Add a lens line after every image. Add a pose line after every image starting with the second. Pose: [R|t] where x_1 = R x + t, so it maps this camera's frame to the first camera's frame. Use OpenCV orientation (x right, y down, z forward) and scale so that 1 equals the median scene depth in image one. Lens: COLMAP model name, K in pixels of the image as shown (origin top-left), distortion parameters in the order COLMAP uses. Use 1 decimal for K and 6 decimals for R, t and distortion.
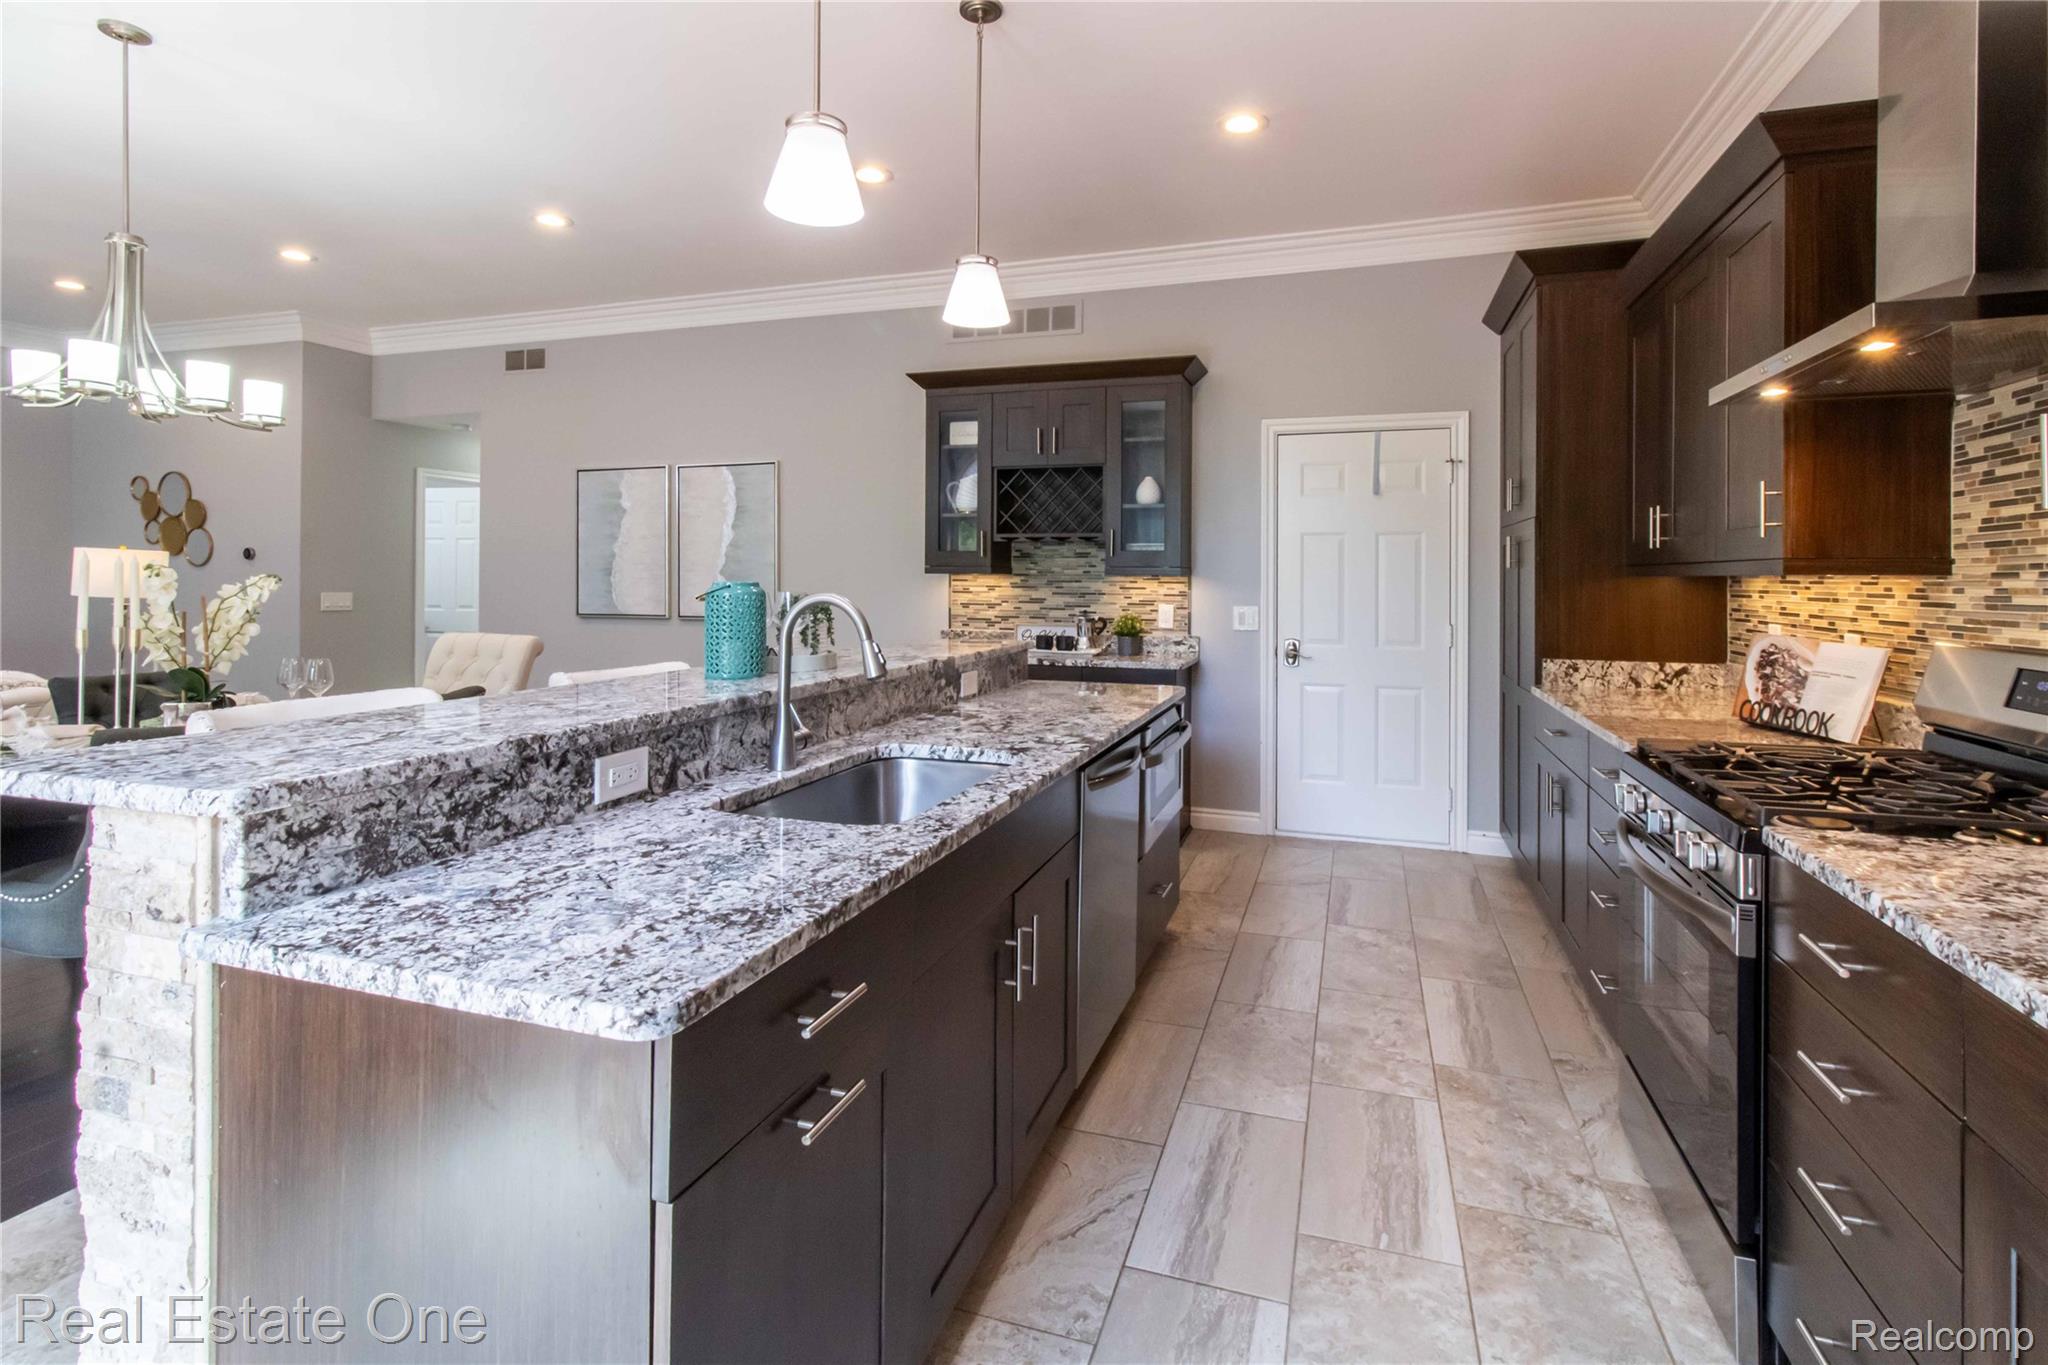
lens RADIAL K [[963.5, 0, 1024.8], [0, 963.5, 581.5], [0, 0, 1]] dist [0.010529, 0.000391]
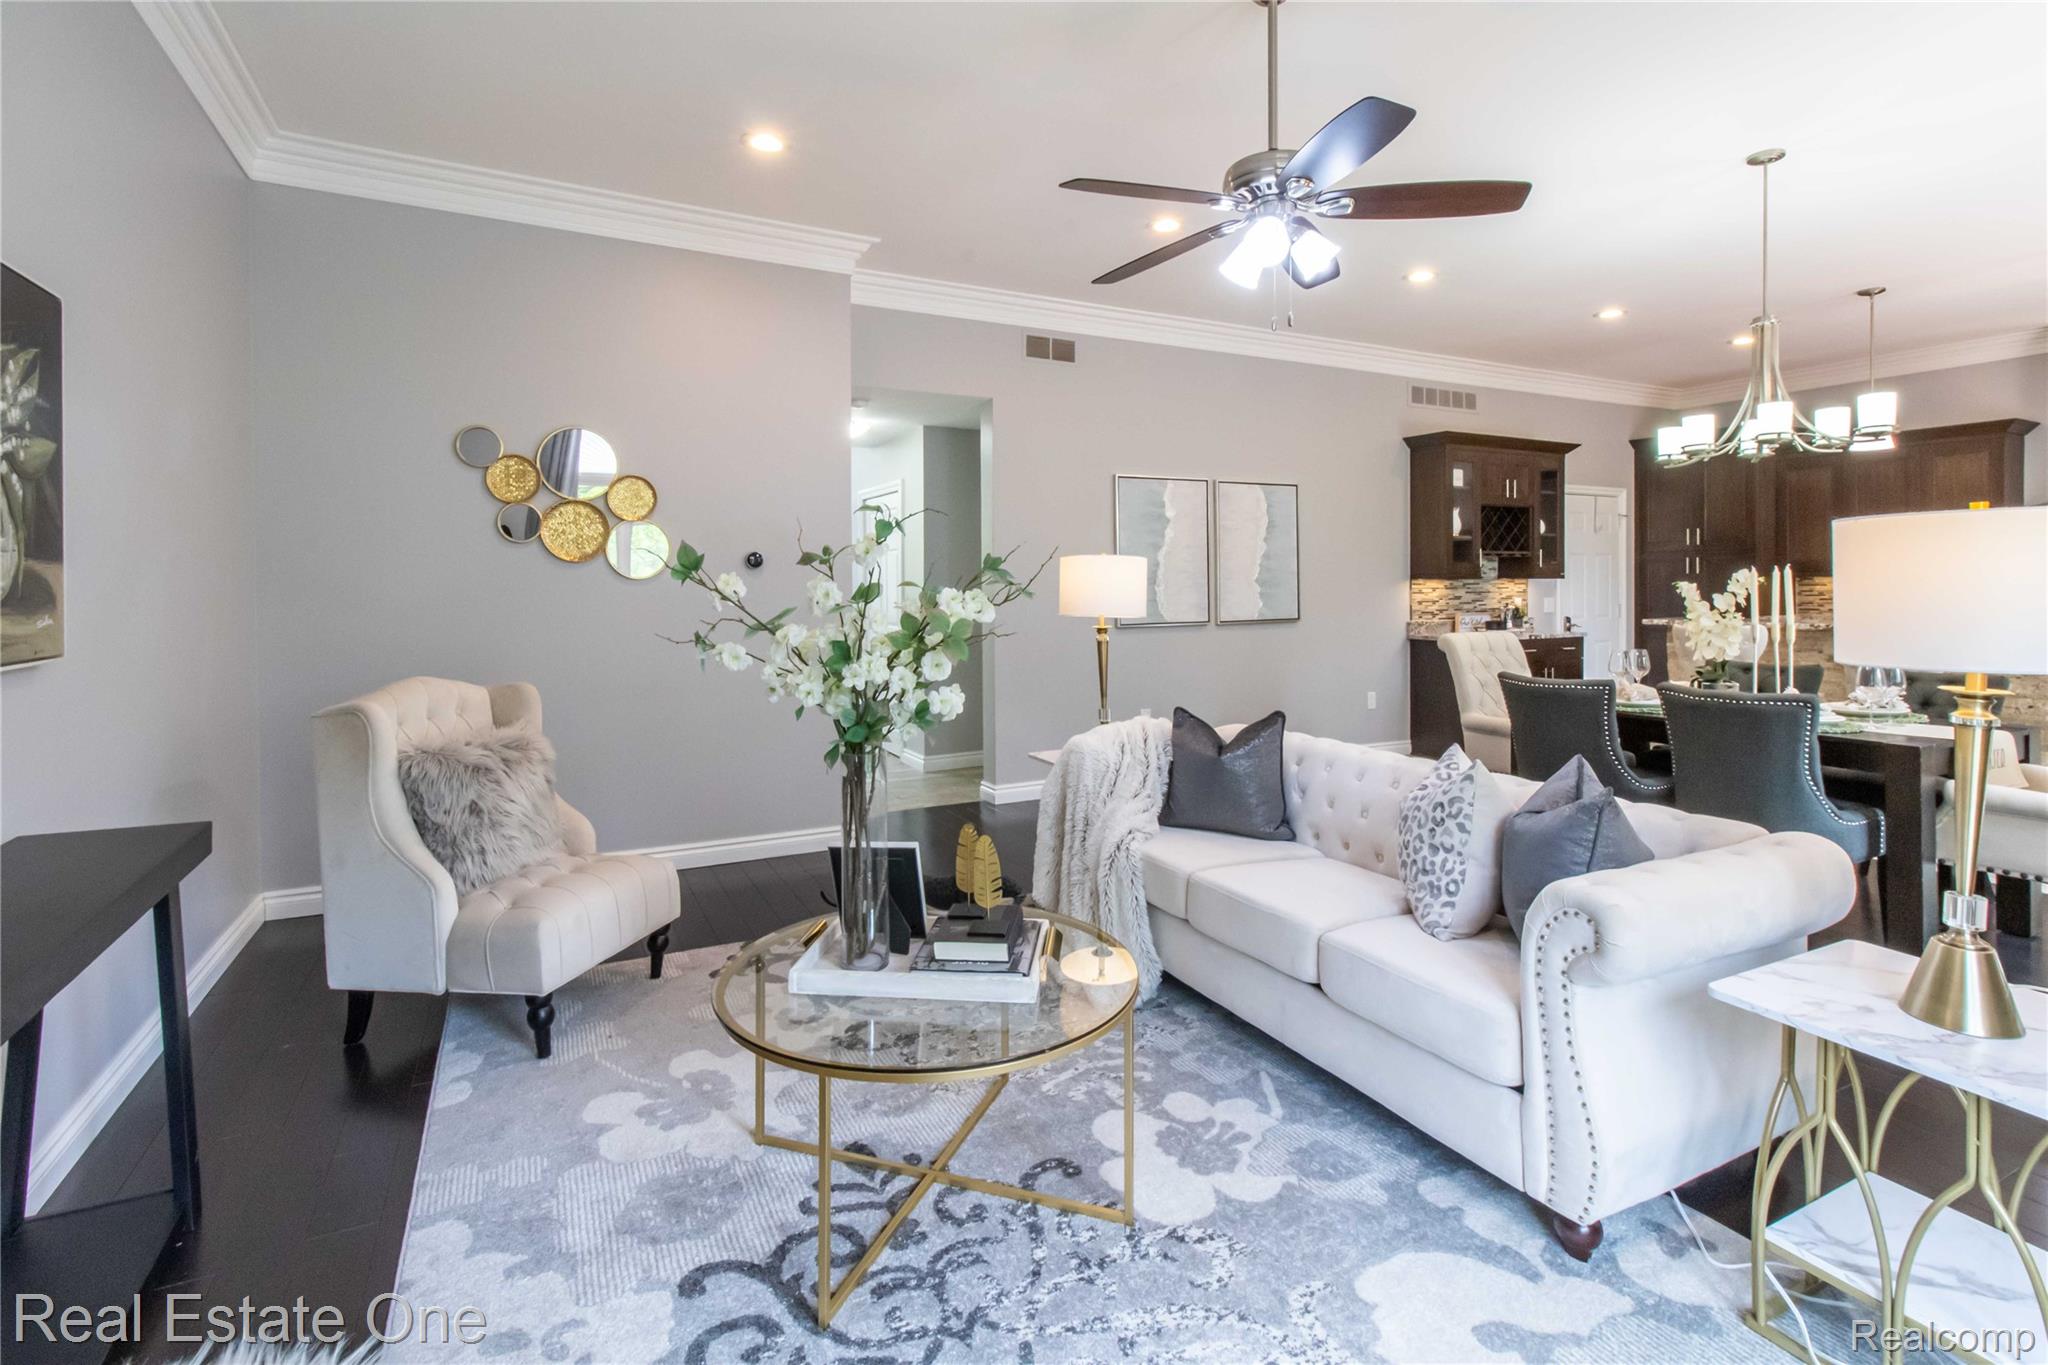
lens RADIAL K [[957.6, 0, 1023.1], [0, 957.6, 626.7], [0, 0, 1]] dist [0.006351, 0.000506]
pose [[0.697296, -0.040642, 0.715630, -1.410489], [0.017745, 0.999064, 0.039449, -0.004628], [-0.716563, -0.014809, 0.697365, 0.456258]]
